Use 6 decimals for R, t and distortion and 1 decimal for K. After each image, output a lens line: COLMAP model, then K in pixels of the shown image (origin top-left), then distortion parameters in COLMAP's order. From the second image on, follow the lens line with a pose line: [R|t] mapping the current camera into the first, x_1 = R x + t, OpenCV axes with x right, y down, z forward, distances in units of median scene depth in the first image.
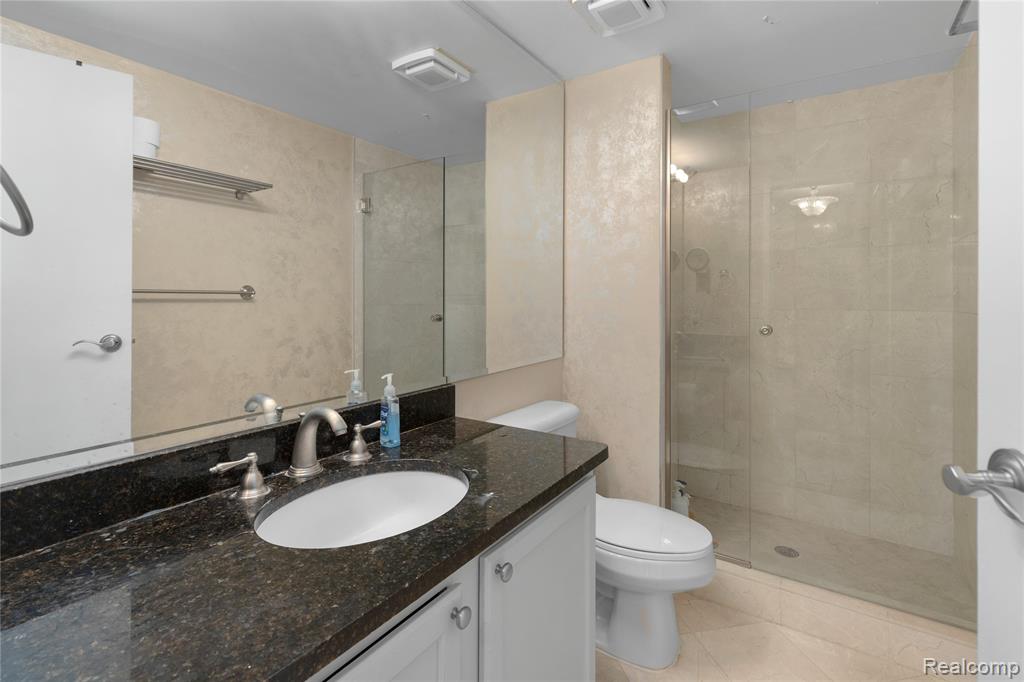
lens RADIAL K [[473.6, 0, 516.1], [0, 473.6, 296.3], [0, 0, 1]] dist [0.004569, -0.001666]
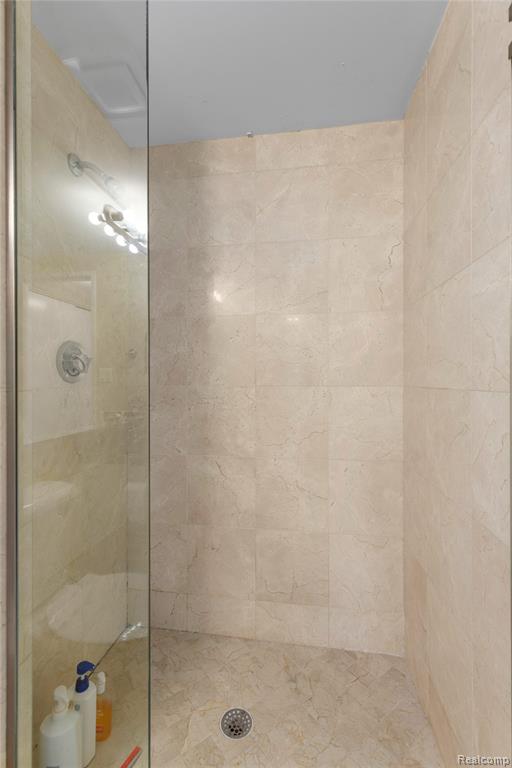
lens RADIAL K [[355.2, 0, 255.6], [0, 355.2, 385.9], [0, 0, 1]] dist [0.004569, -0.001666]
pose [[0.905278, -0.006046, 0.424776, 0.330994], [0.002328, 0.999954, 0.009272, 0.021404], [-0.424813, -0.007405, 0.905251, 0.445199]]
